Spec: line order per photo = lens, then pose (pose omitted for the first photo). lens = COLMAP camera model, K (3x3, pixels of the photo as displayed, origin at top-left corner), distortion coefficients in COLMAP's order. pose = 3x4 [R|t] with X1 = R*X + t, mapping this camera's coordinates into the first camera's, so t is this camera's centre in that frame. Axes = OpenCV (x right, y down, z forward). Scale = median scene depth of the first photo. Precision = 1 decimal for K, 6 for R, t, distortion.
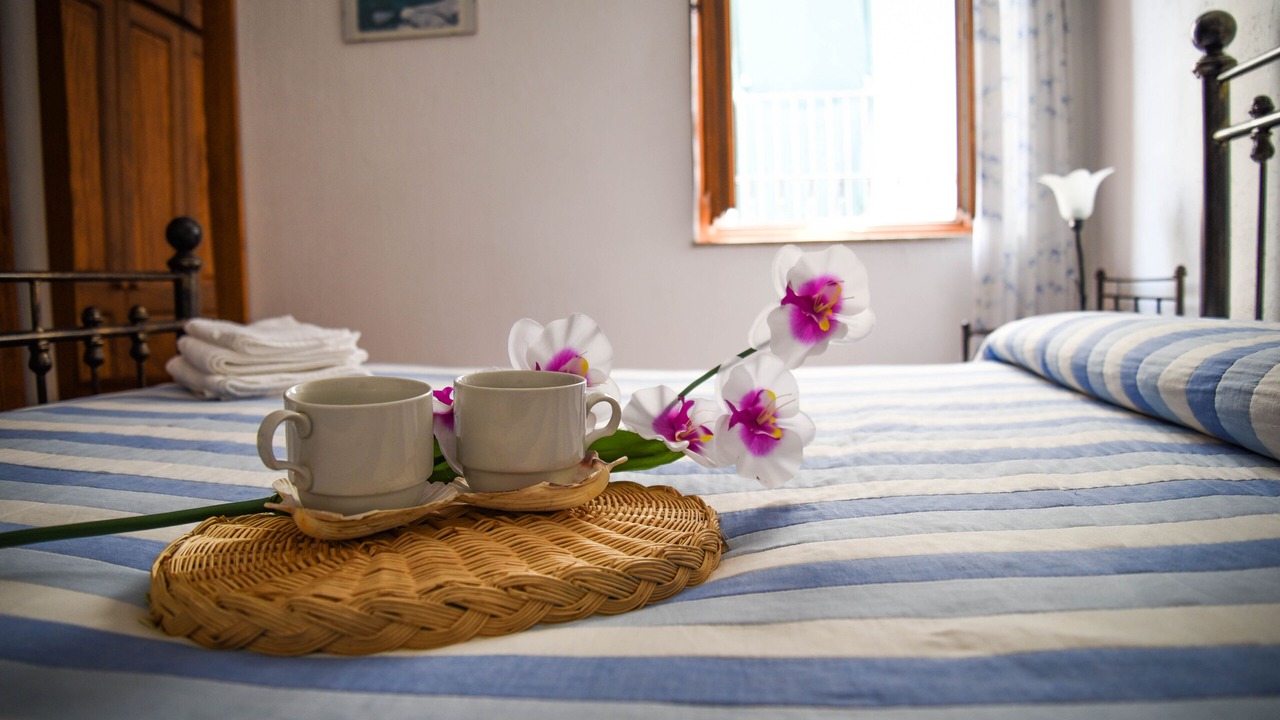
lens RADIAL K [[872.3, 0, 640.0], [0, 872.3, 360.0], [0, 0, 1]] dist [-0.088503, 0.032813]
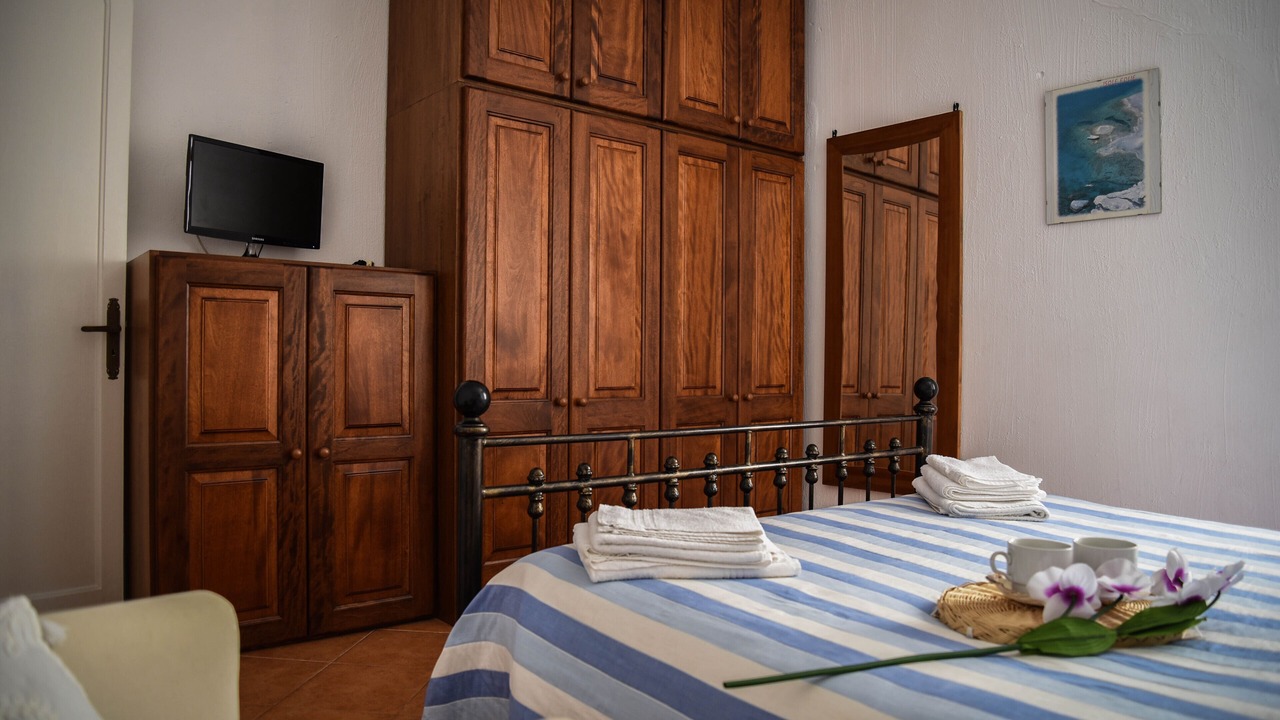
lens RADIAL K [[872.3, 0, 640.0], [0, 872.3, 360.0], [0, 0, 1]] dist [-0.088503, 0.032813]
pose [[0.717817, 0.030964, -0.695543, 0.120102], [-0.088045, 0.995027, -0.046569, -0.067262], [0.690642, 0.094667, 0.716974, -0.337568]]
